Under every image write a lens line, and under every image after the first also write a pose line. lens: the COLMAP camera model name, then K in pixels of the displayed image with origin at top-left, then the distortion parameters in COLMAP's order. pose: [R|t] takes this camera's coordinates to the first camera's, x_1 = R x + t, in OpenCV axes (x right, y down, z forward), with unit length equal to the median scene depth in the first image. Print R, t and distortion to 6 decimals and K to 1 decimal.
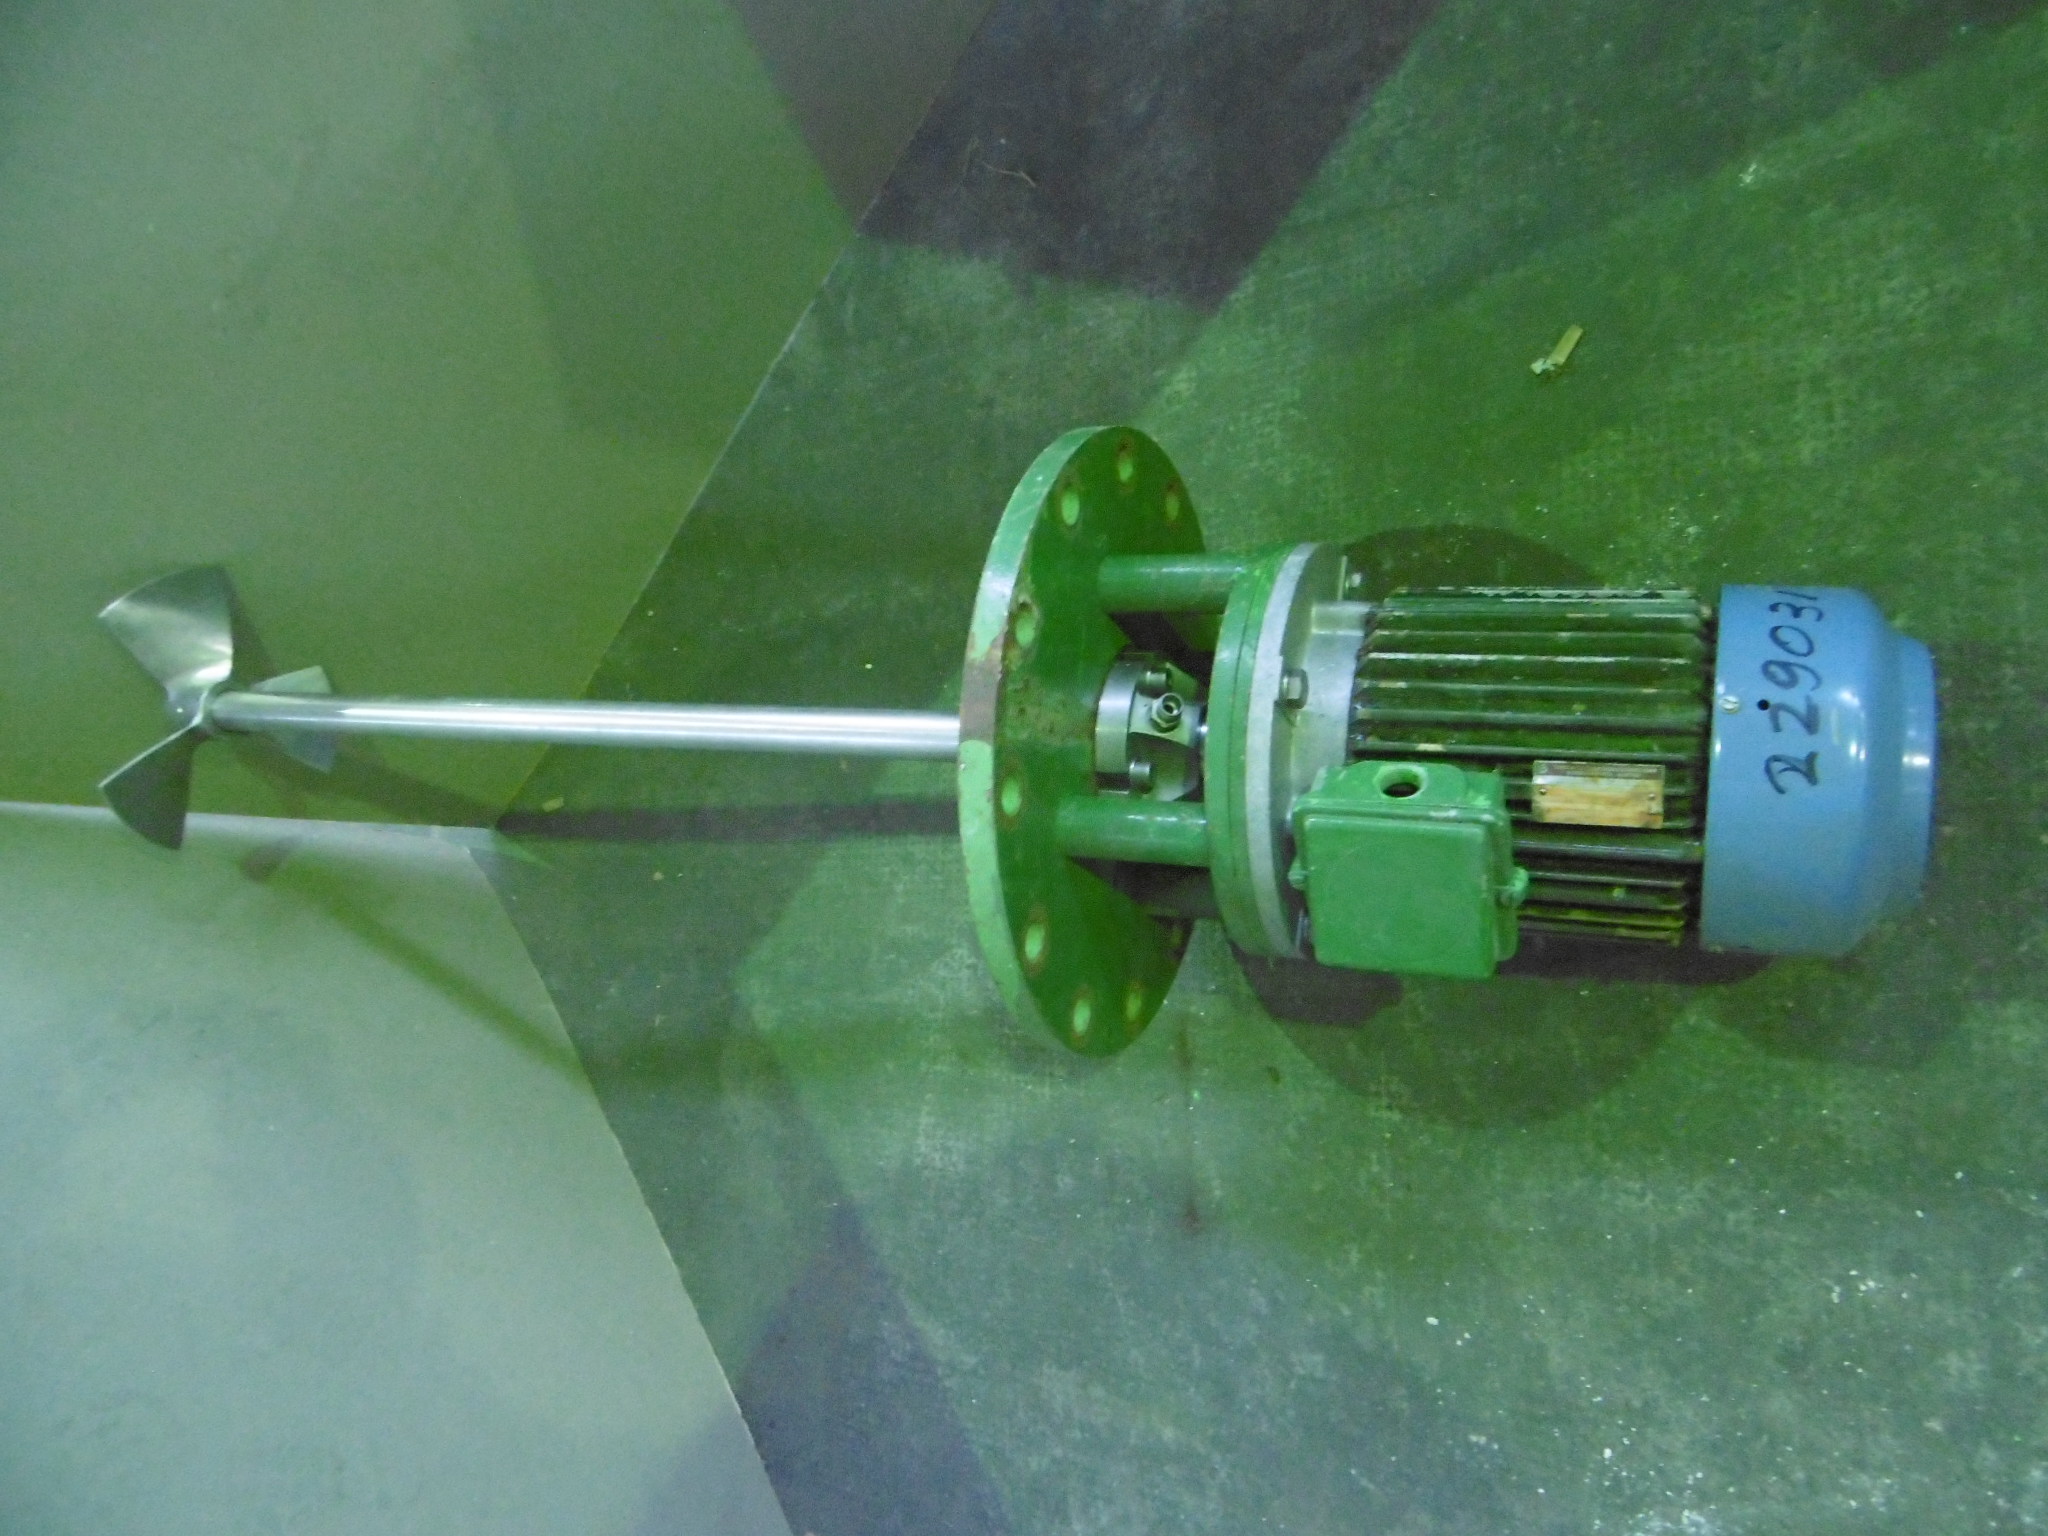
lens RADIAL K [[1483.8, 0, 1028.2], [0, 1483.8, 765.8], [0, 0, 1]] dist [0.007176, -0.009110]
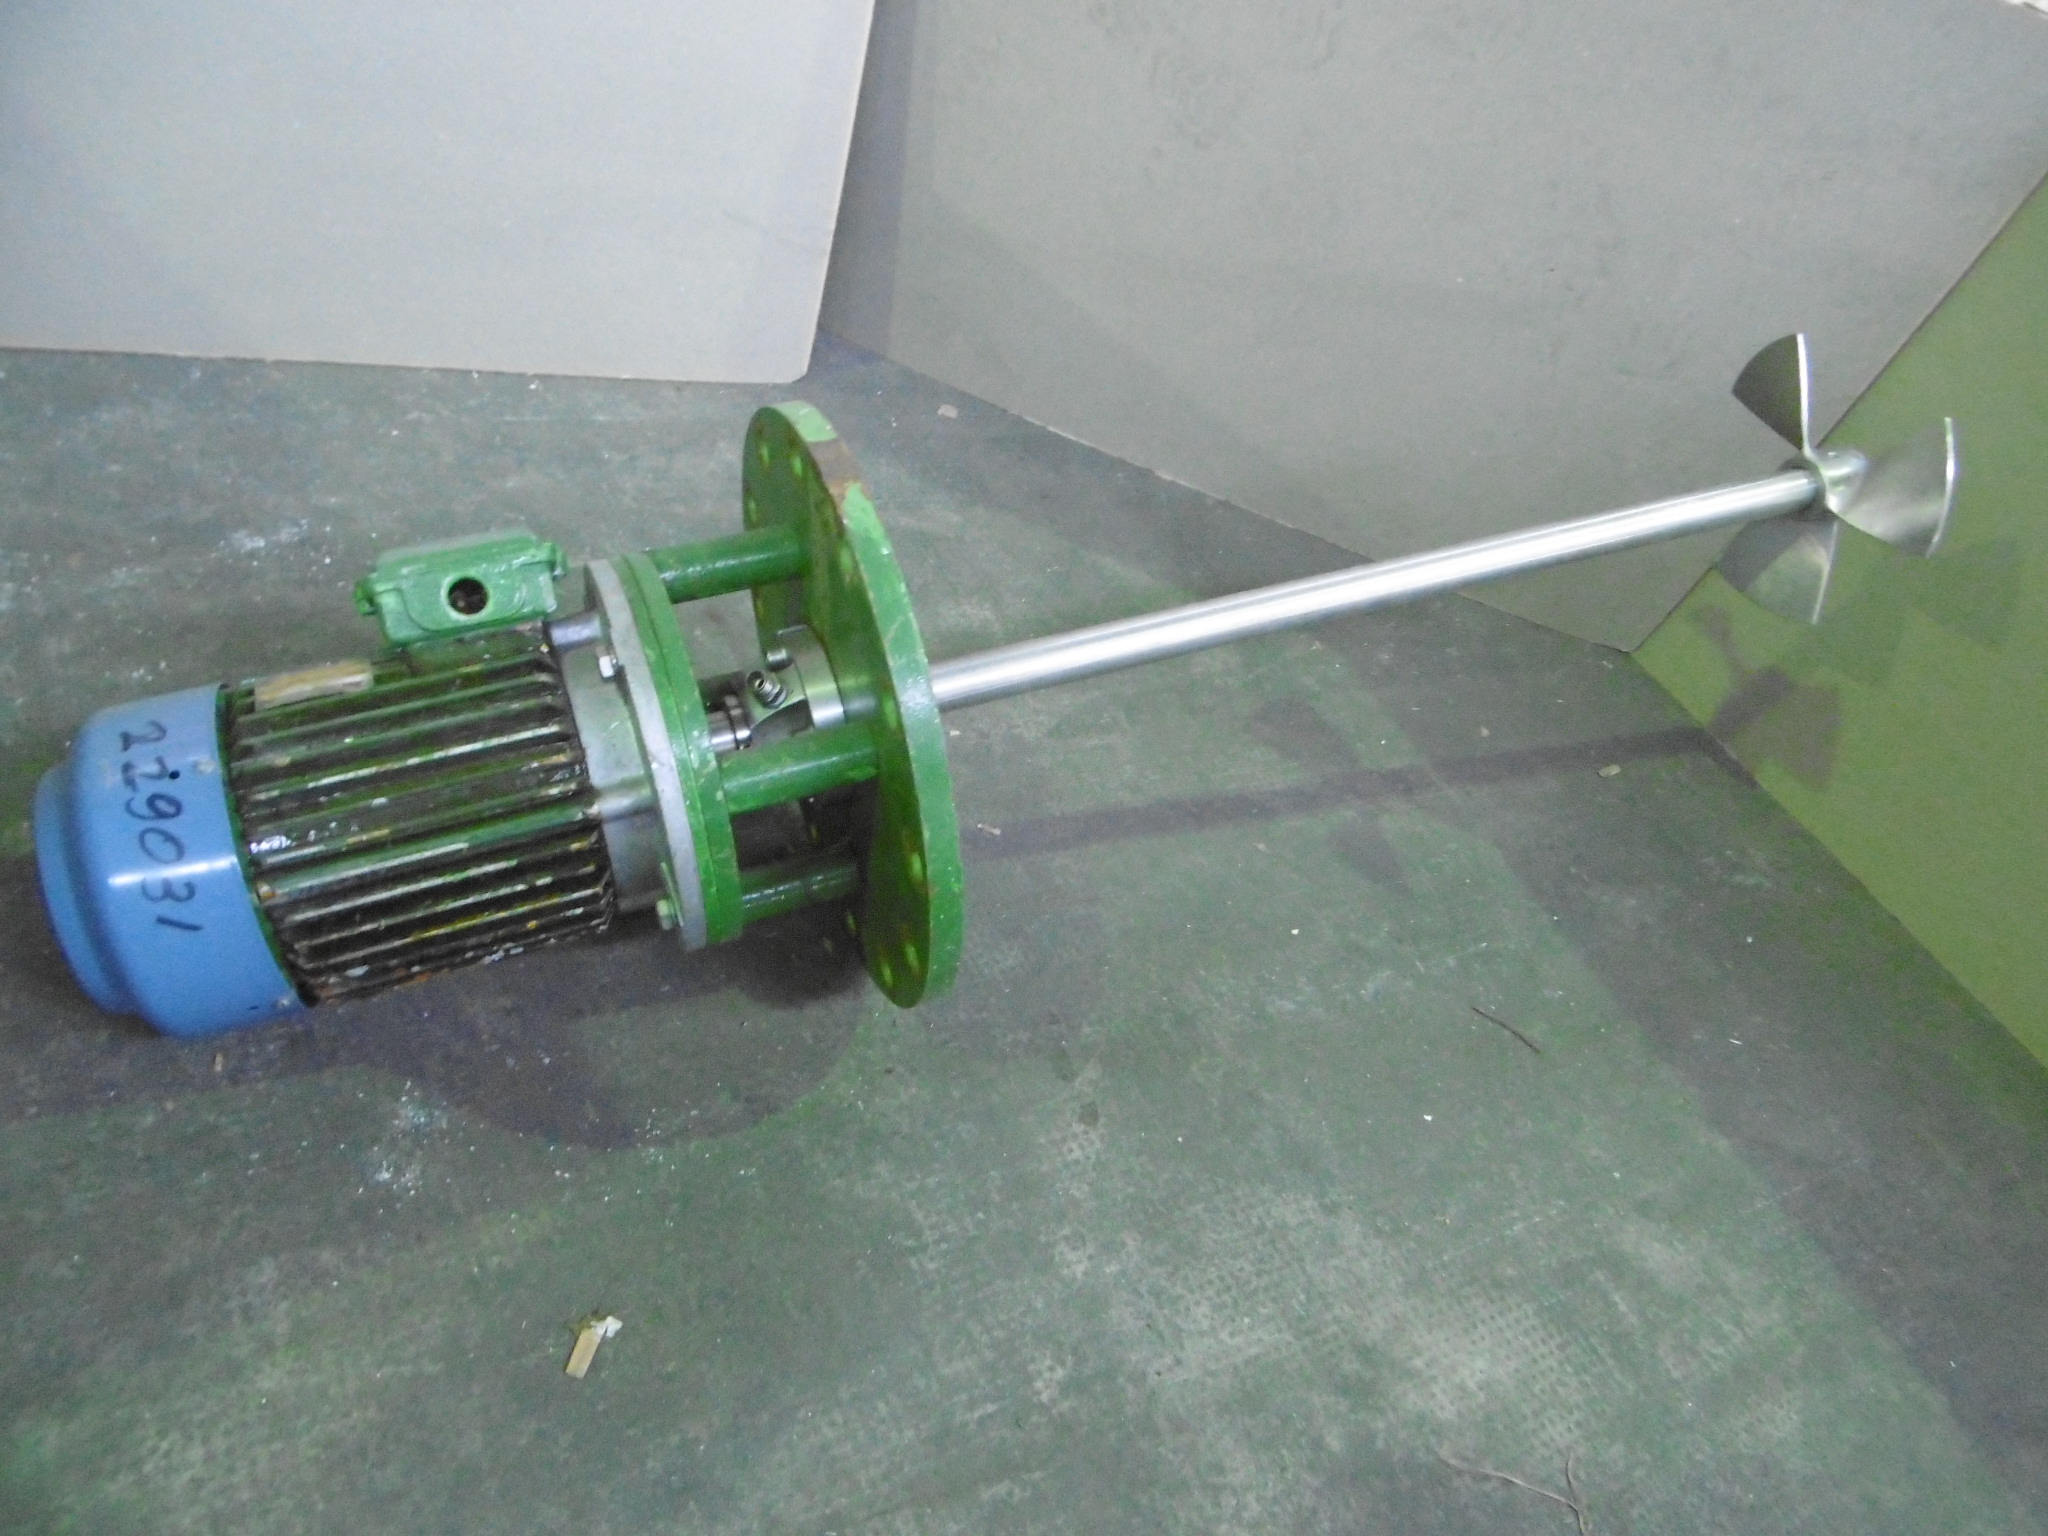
lens RADIAL K [[1472.4, 0, 1020.7], [0, 1472.4, 768.8], [0, 0, 1]] dist [0.002186, 0.006863]
pose [[-0.835518, 0.548621, -0.030426, 0.007554], [-0.429198, -0.617065, 0.659560, -0.715184], [0.343073, 0.564133, 0.751036, 0.285789]]
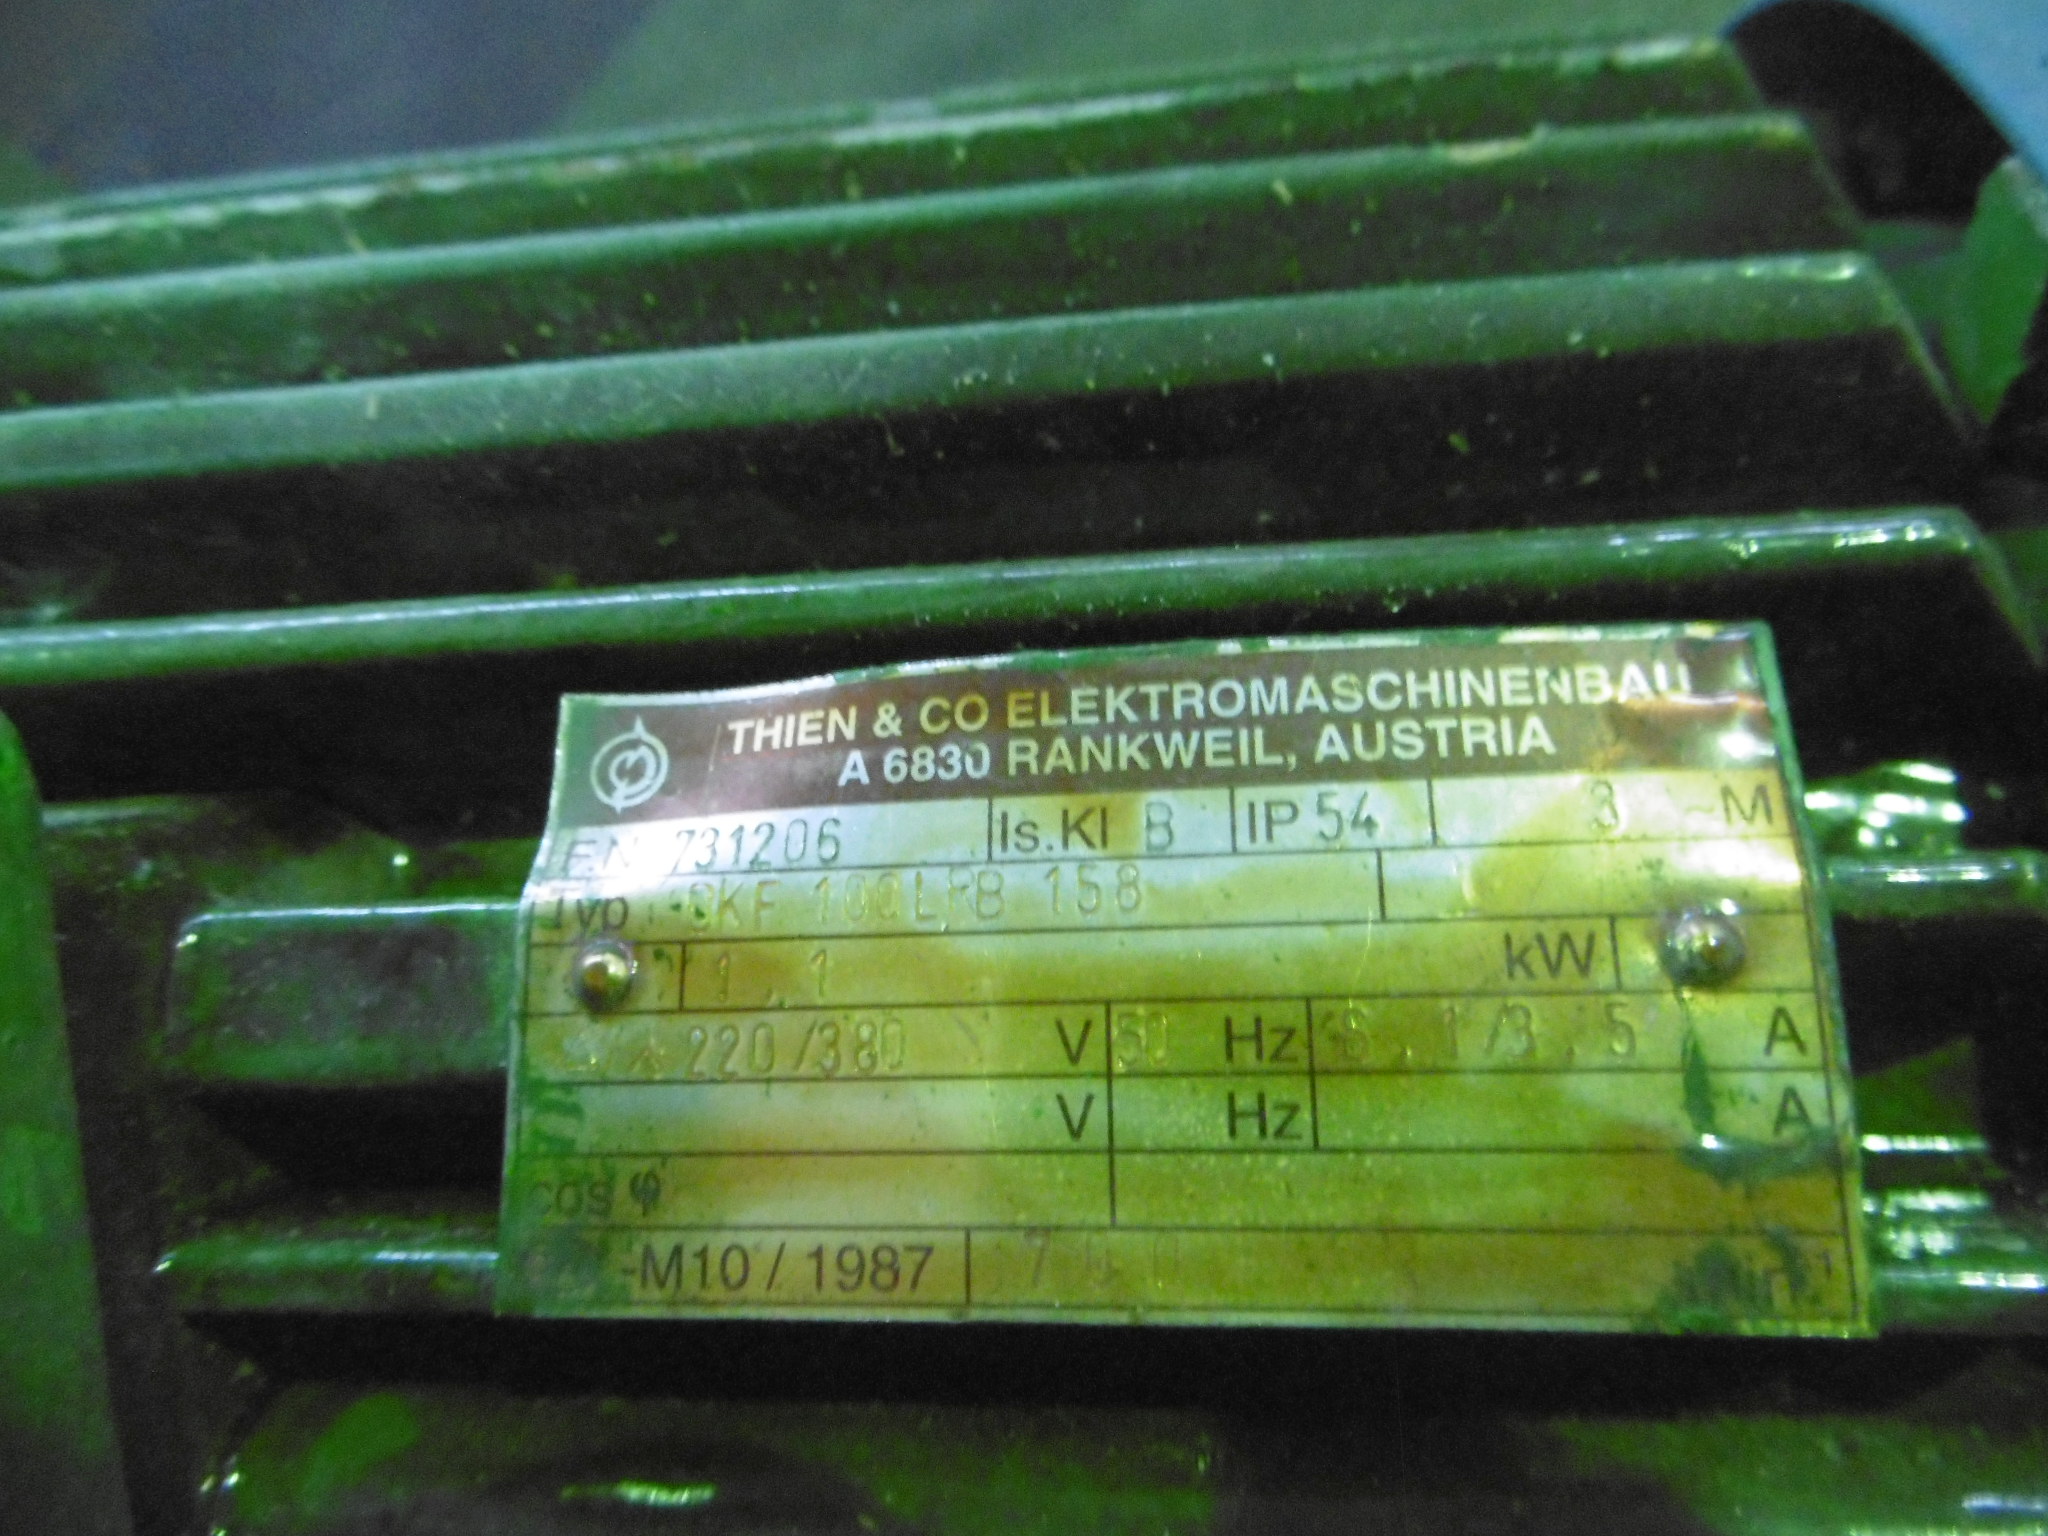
lens RADIAL K [[1476.8, 0, 1030.8], [0, 1476.8, 758.2], [0, 0, 1]] dist [0.004861, 0.001852]
pose [[0.962874, -0.008331, 0.269824, 0.257968], [0.060517, 0.980745, -0.185678, 0.016691], [-0.263082, 0.195113, 0.944838, 0.665940]]
